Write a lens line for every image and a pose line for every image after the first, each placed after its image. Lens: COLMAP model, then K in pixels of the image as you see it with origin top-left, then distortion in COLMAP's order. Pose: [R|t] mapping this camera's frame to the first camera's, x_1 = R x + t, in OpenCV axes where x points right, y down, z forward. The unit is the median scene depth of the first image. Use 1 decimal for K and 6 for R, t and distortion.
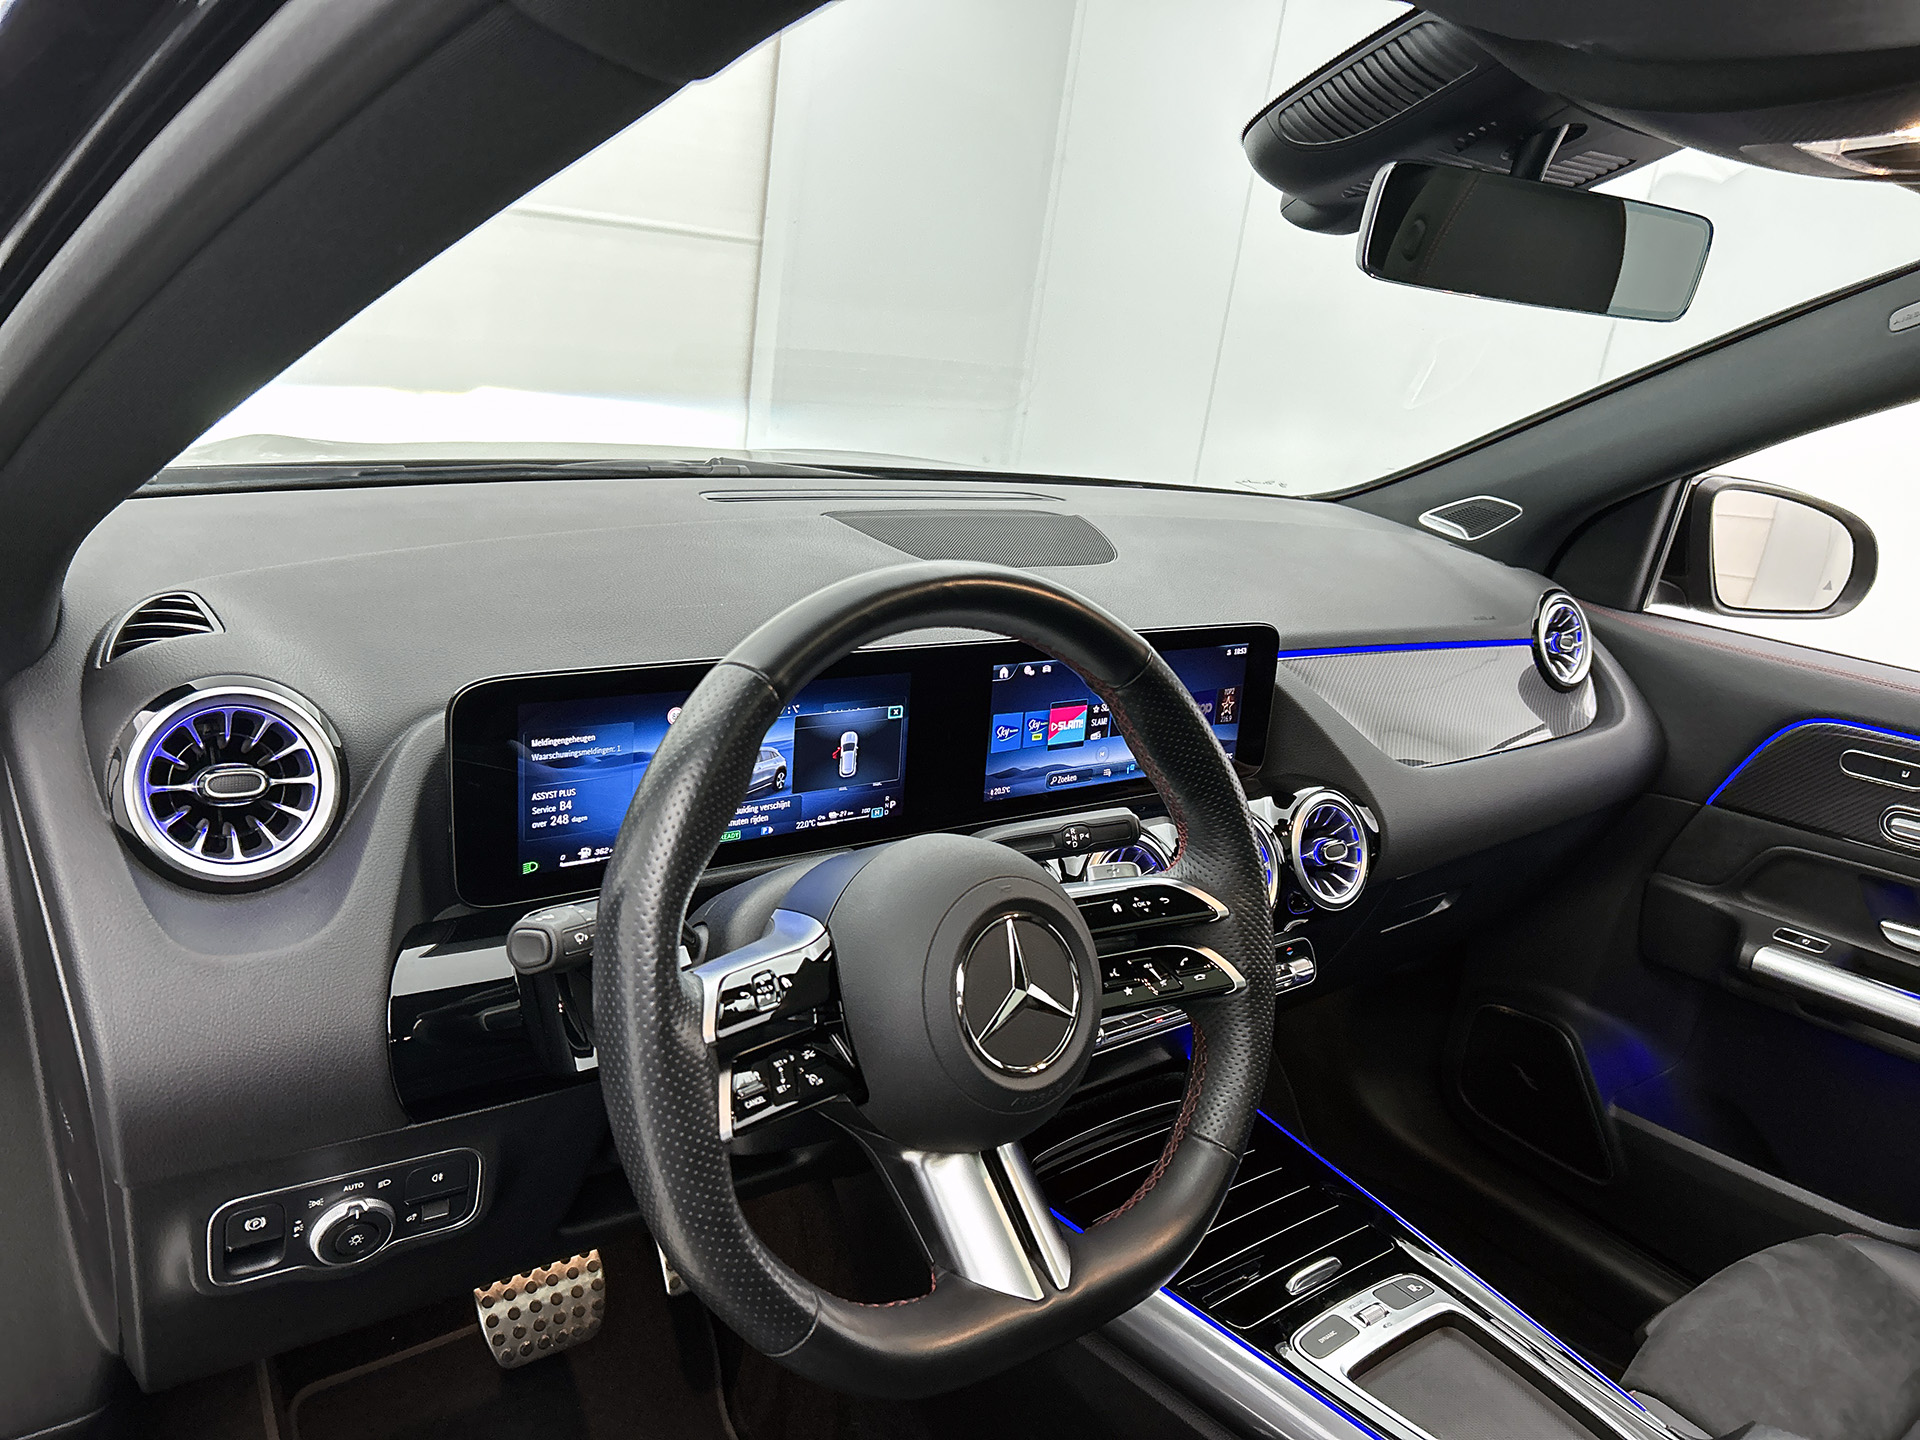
lens RADIAL K [[1432.7, 0, 960.0], [0, 1432.7, 720.0], [0, 0, 1]] dist [0.007019, 0.000706]
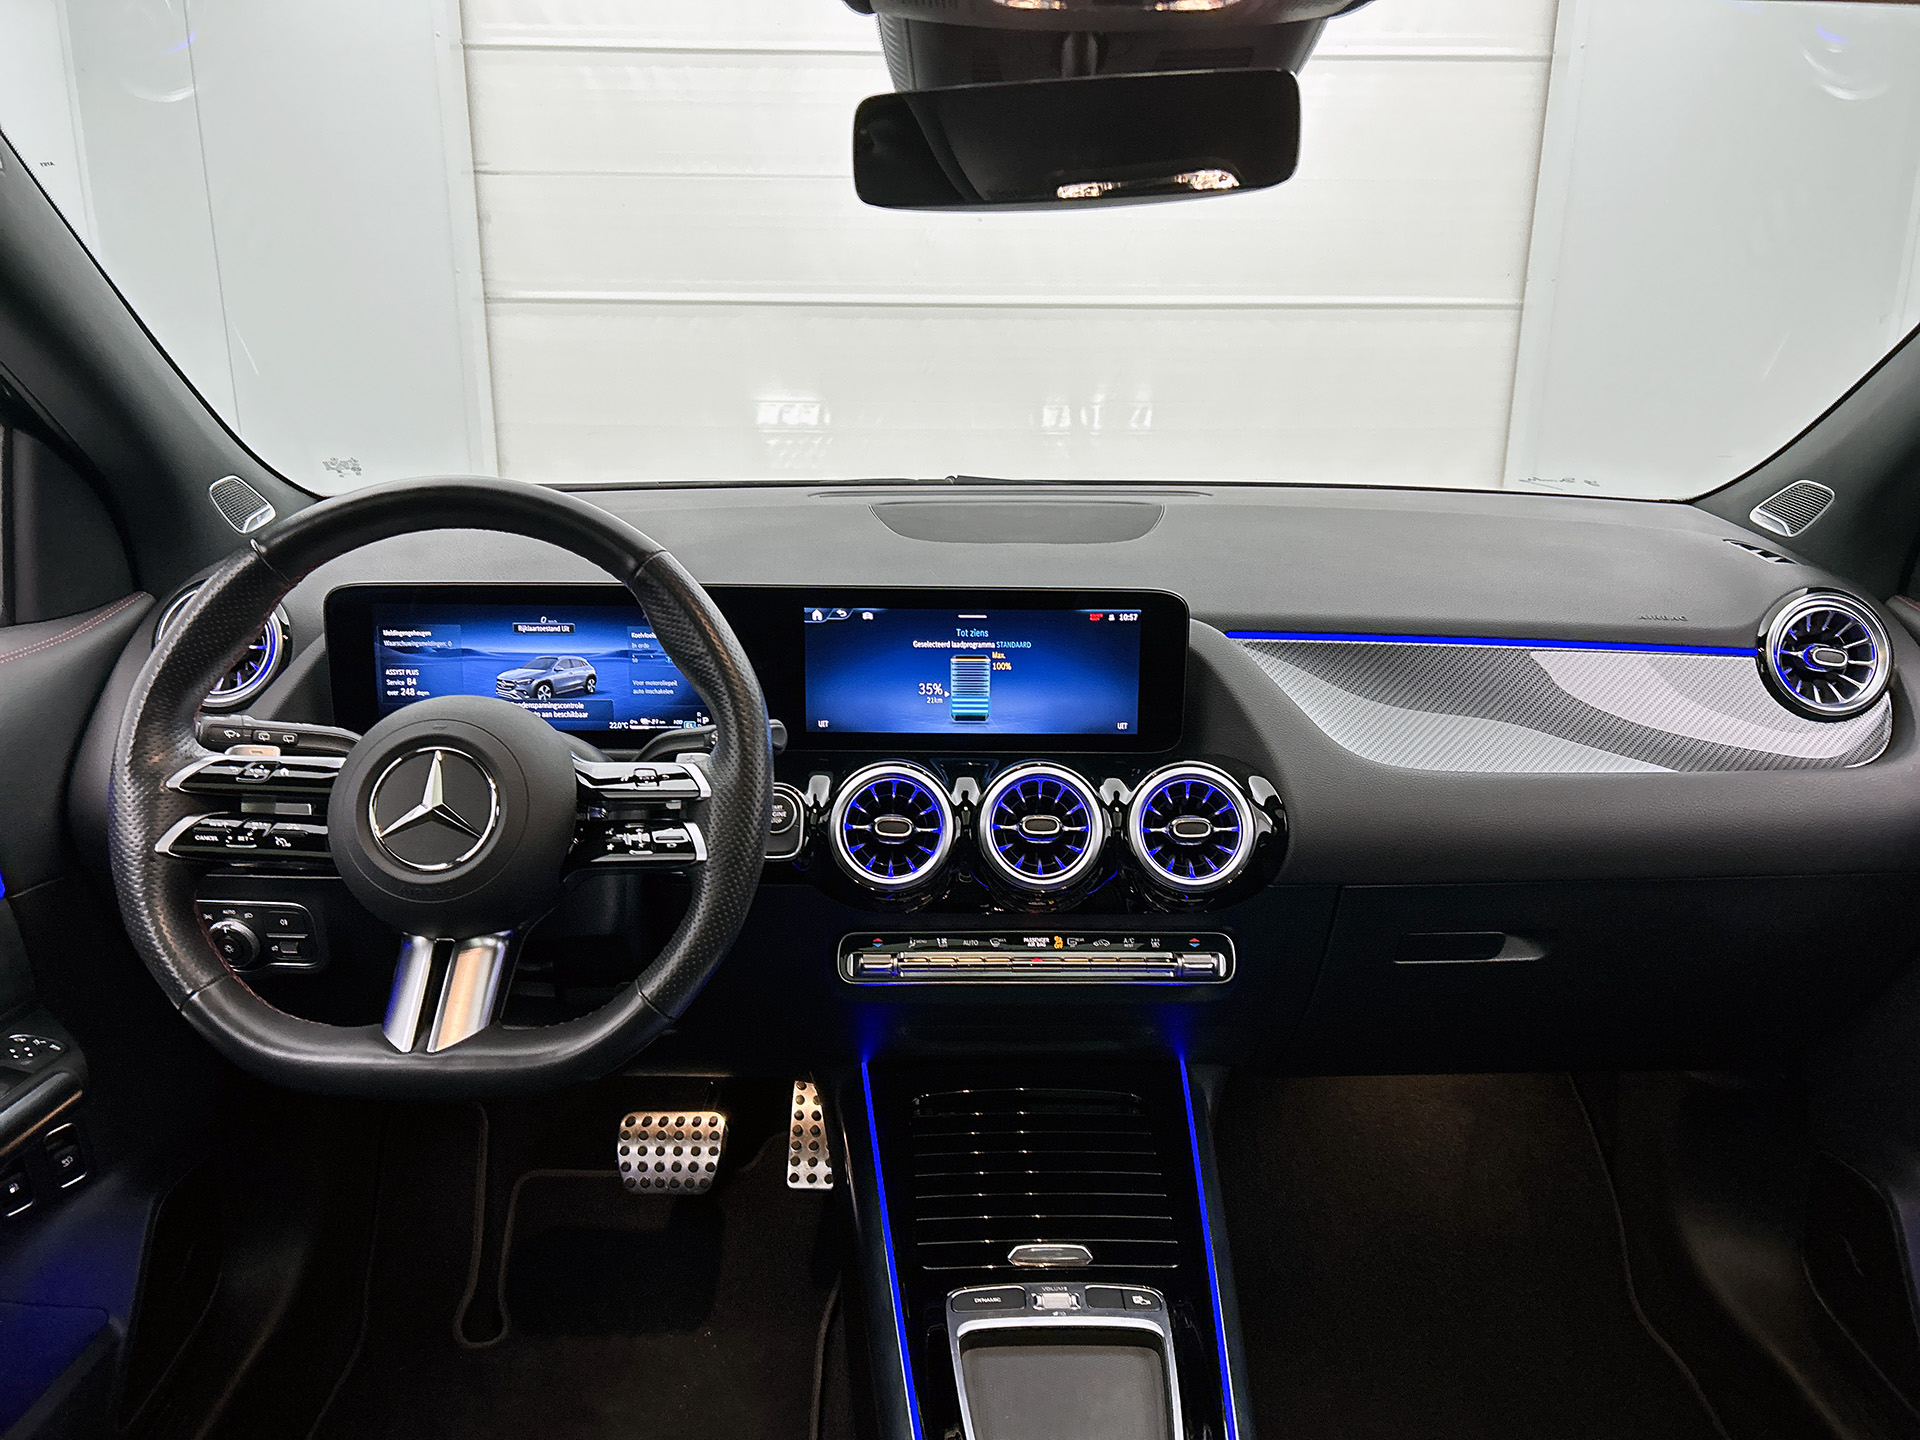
lens RADIAL K [[1415.0, 0, 989.4], [0, 1415.0, 740.1], [0, 0, 1]] dist [0.003356, -0.000303]
pose [[0.789371, 0.061748, -0.610804, 0.887398], [-0.096918, 0.994987, -0.024665, 0.084662], [0.606219, 0.078668, 0.791398, 0.233490]]
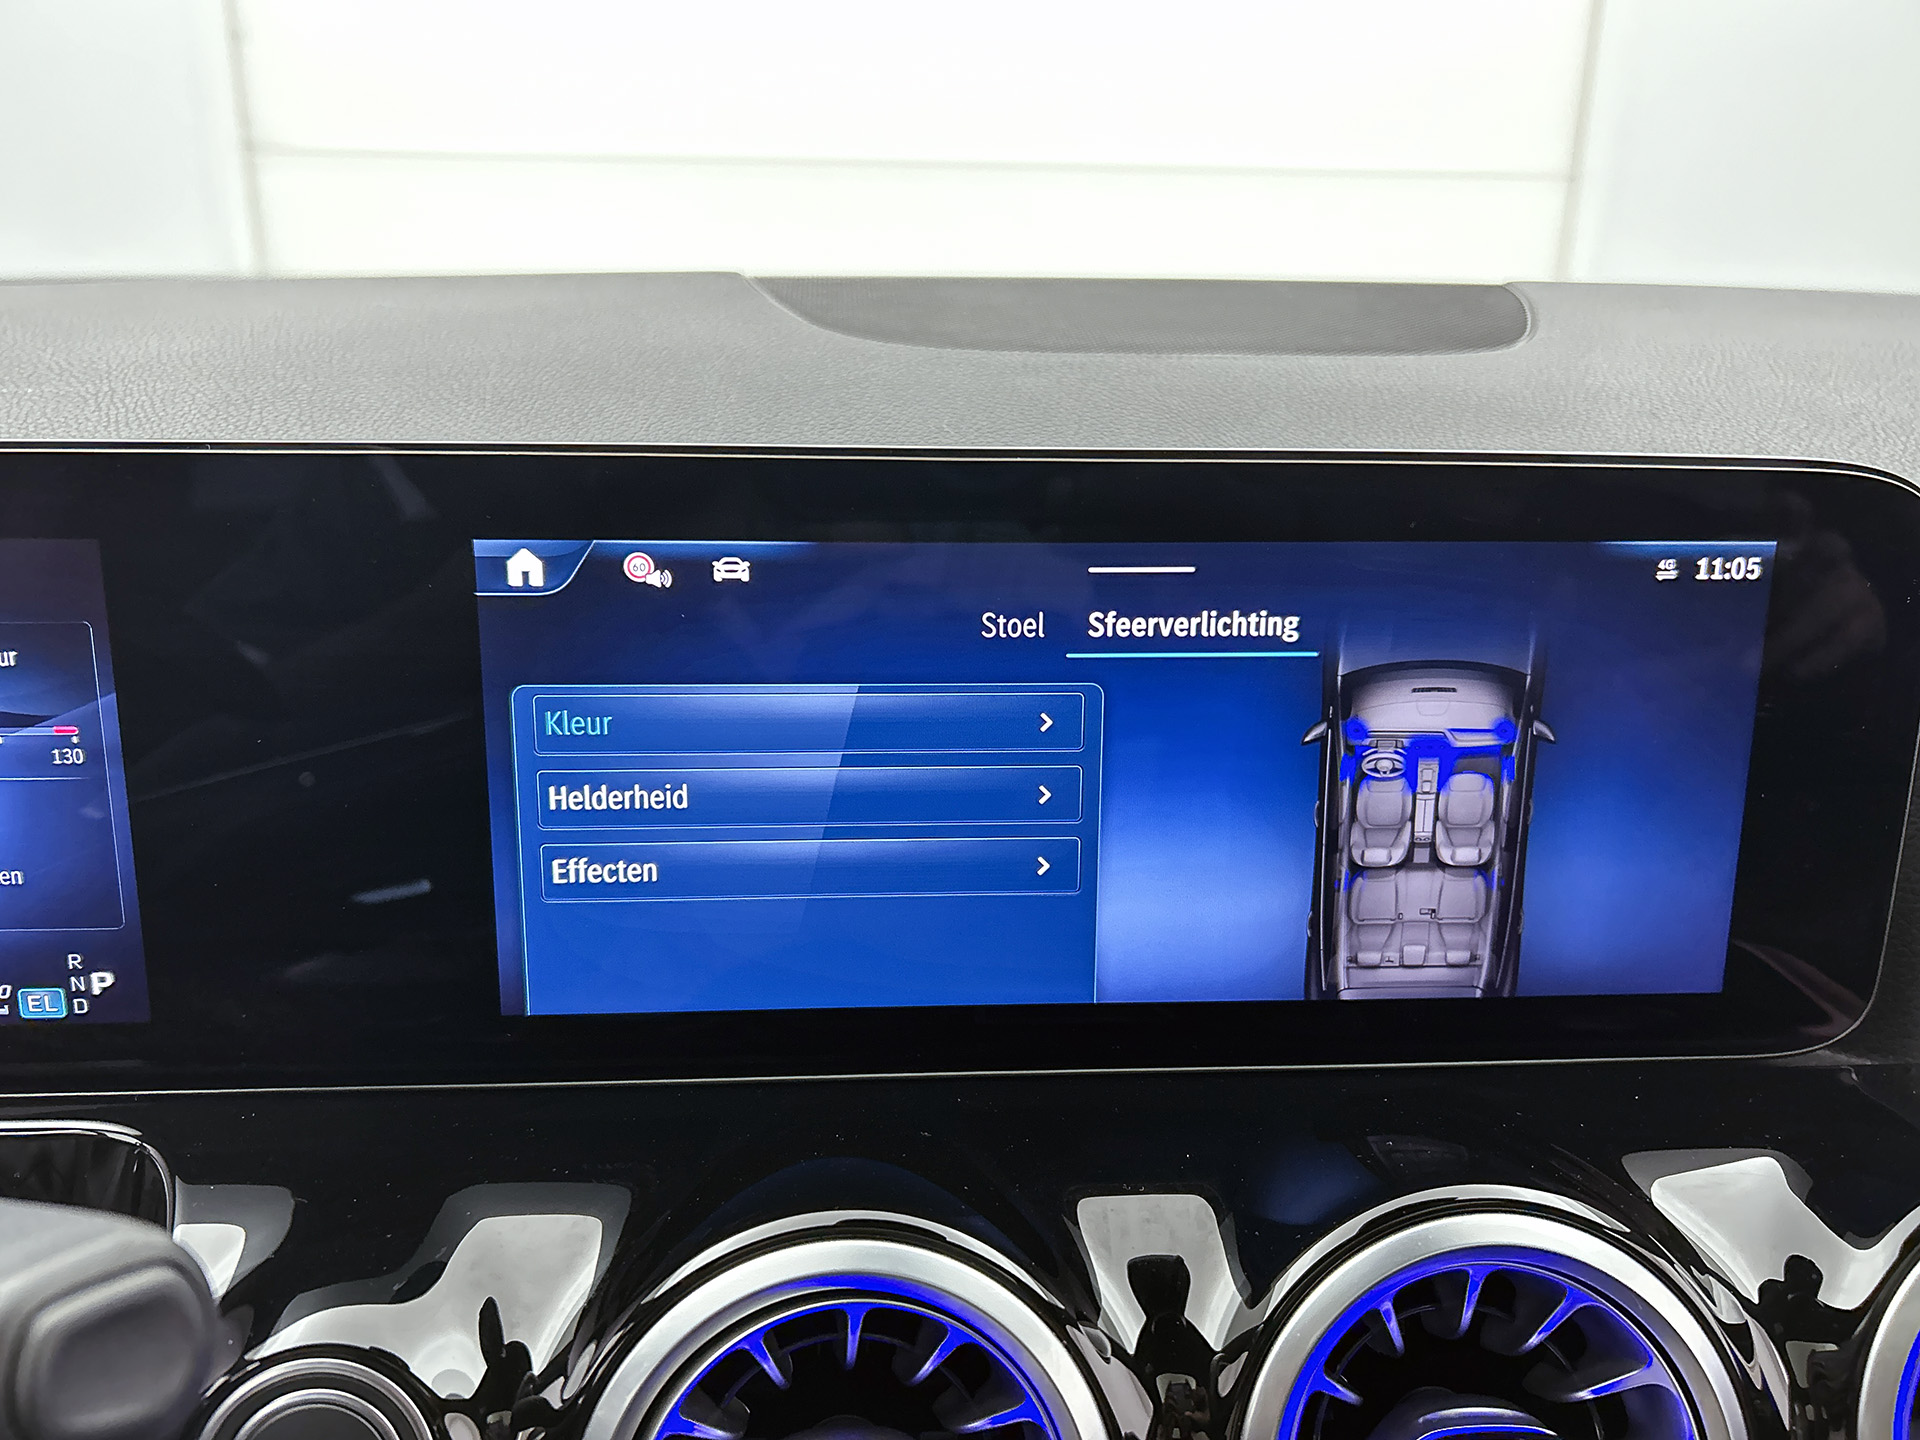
lens RADIAL K [[1456.1, 0, 1003.9], [0, 1456.1, 731.4], [0, 0, 1]] dist [0.001162, -0.005983]
pose [[0.830056, 0.066937, -0.553648, 0.291021], [-0.084729, 0.996382, -0.006566, -0.008023], [0.551206, 0.052360, 0.832725, 0.885580]]
